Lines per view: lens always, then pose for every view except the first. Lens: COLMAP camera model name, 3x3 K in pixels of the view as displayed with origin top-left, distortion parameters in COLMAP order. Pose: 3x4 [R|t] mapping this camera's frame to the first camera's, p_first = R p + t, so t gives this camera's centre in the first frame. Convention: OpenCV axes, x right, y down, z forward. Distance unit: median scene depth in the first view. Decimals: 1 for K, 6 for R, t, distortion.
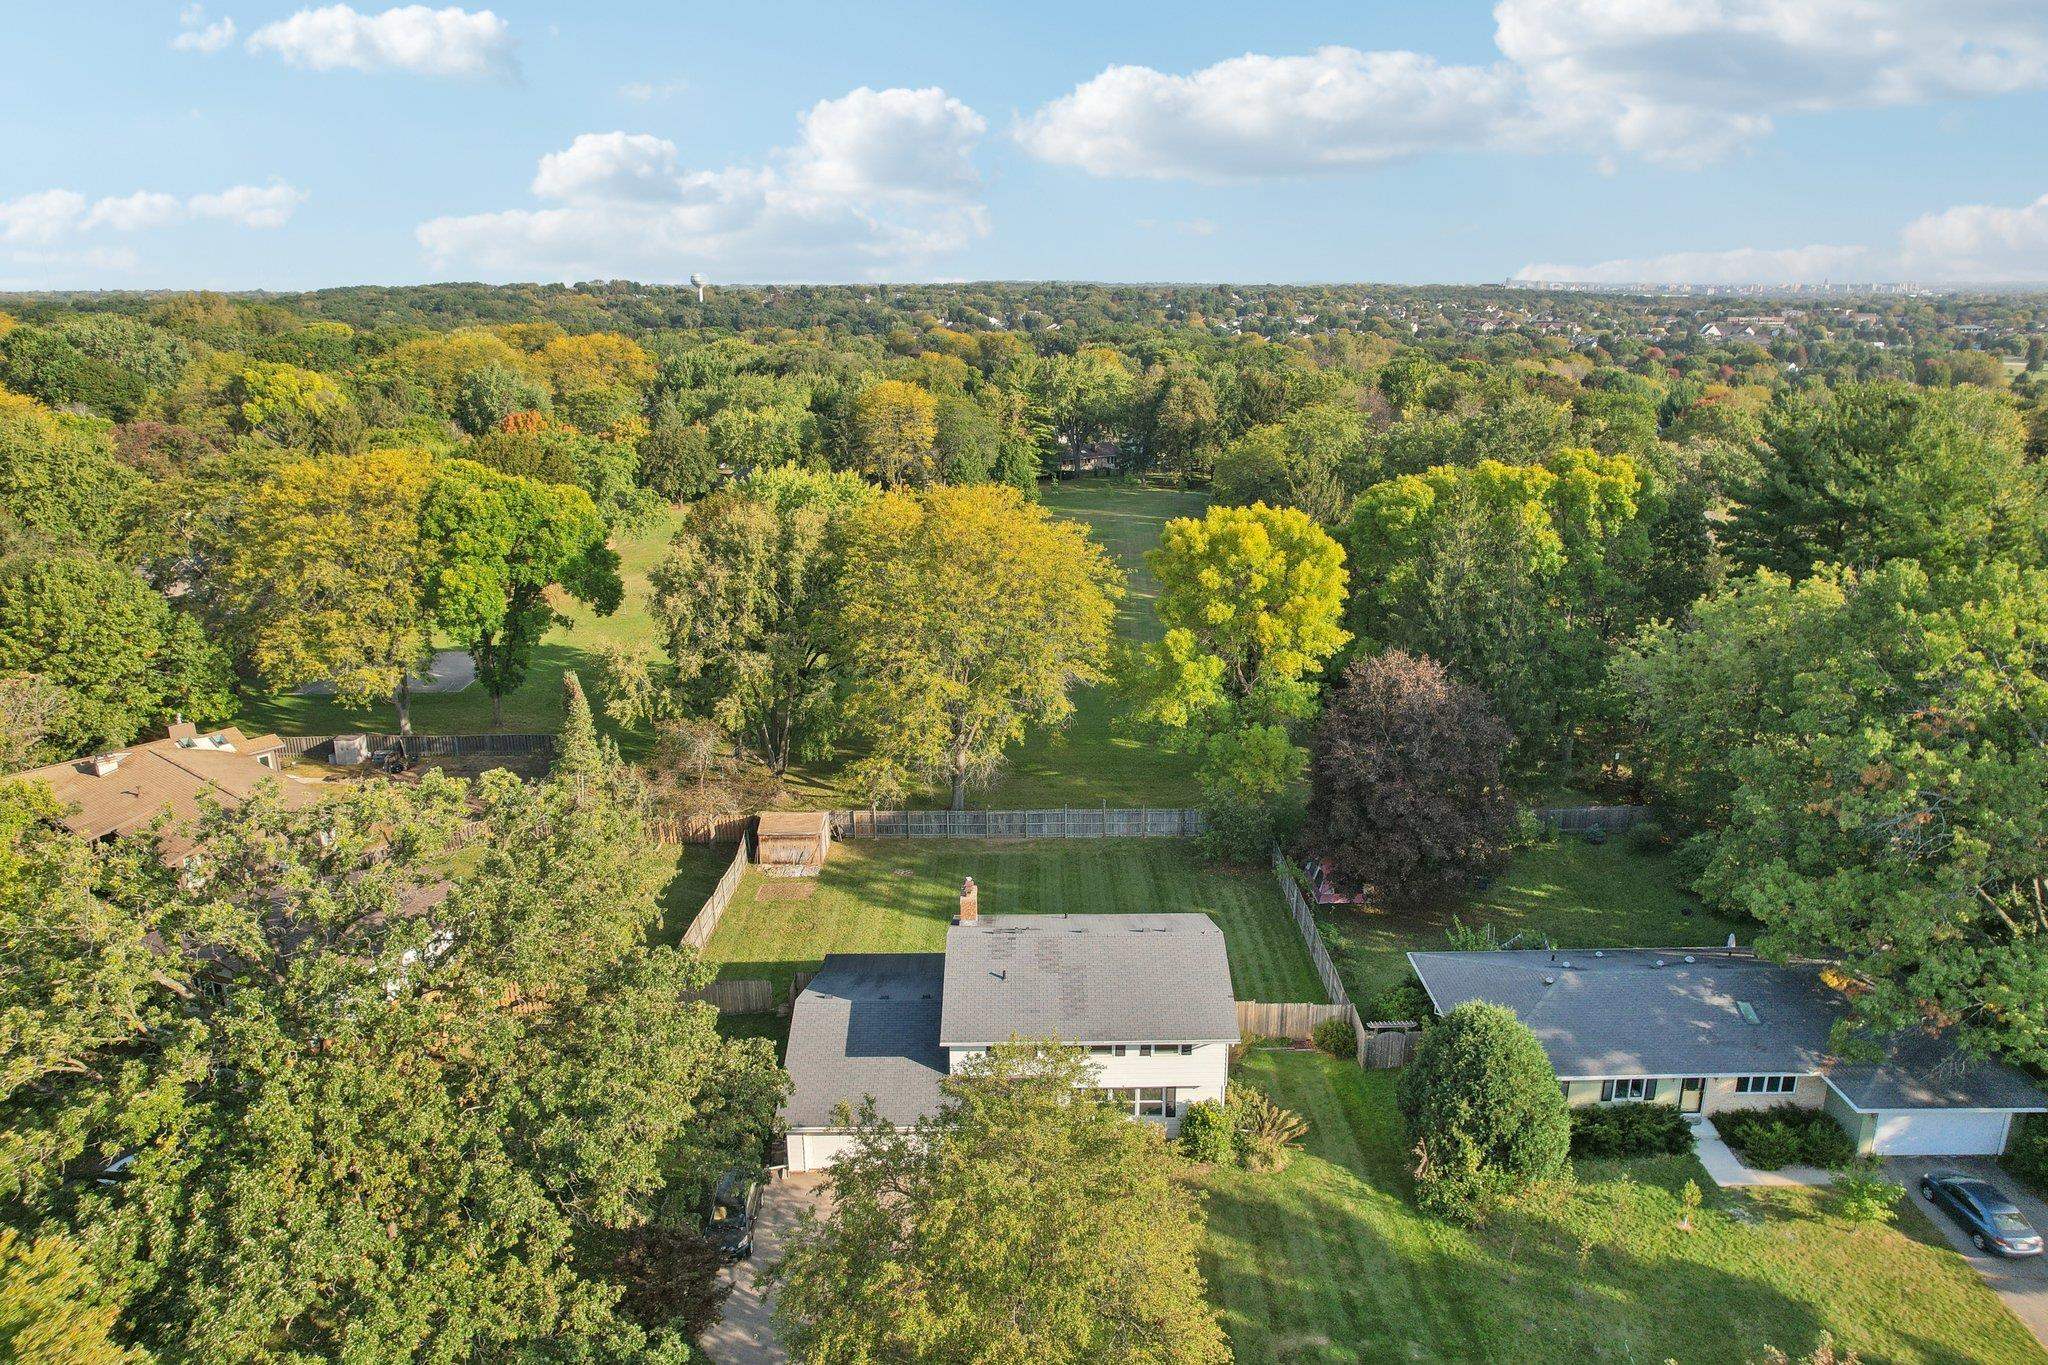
lens RADIAL K [[1359.2, 0, 1036.2], [0, 1359.2, 685.2], [0, 0, 1]] dist [-0.052222, 0.026644]
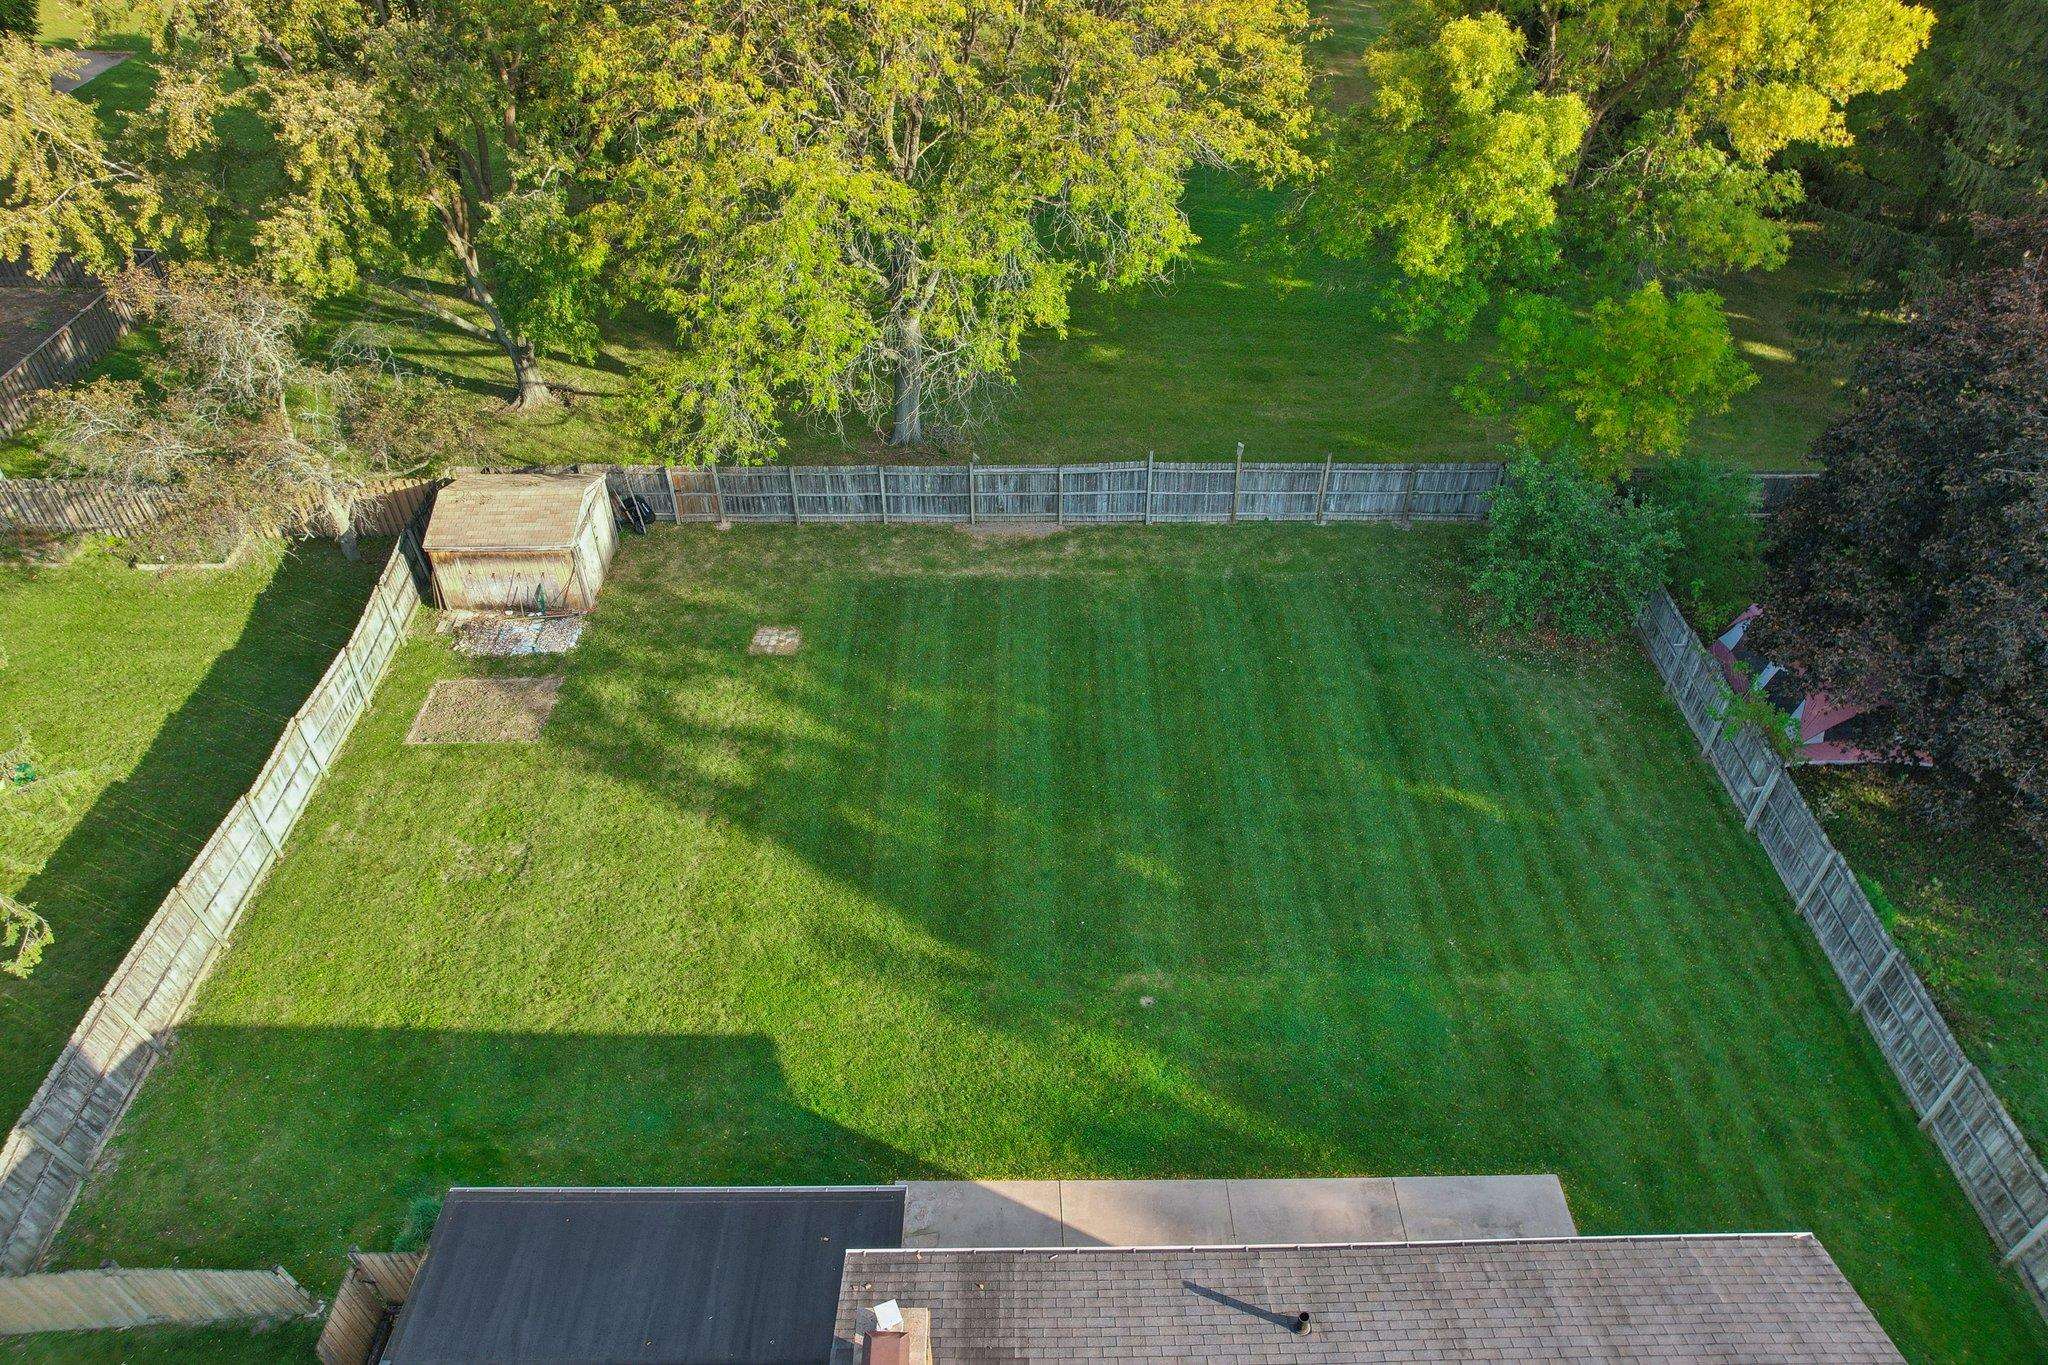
lens RADIAL K [[1359.2, 0, 1033.9], [0, 1359.2, 690.3], [0, 0, 1]] dist [-0.052222, 0.026644]
pose [[0.999917, 0.002810, 0.012559, -0.021990], [-0.007722, 0.911668, 0.410855, -0.022310], [-0.010295, -0.410918, 0.911614, 0.593323]]
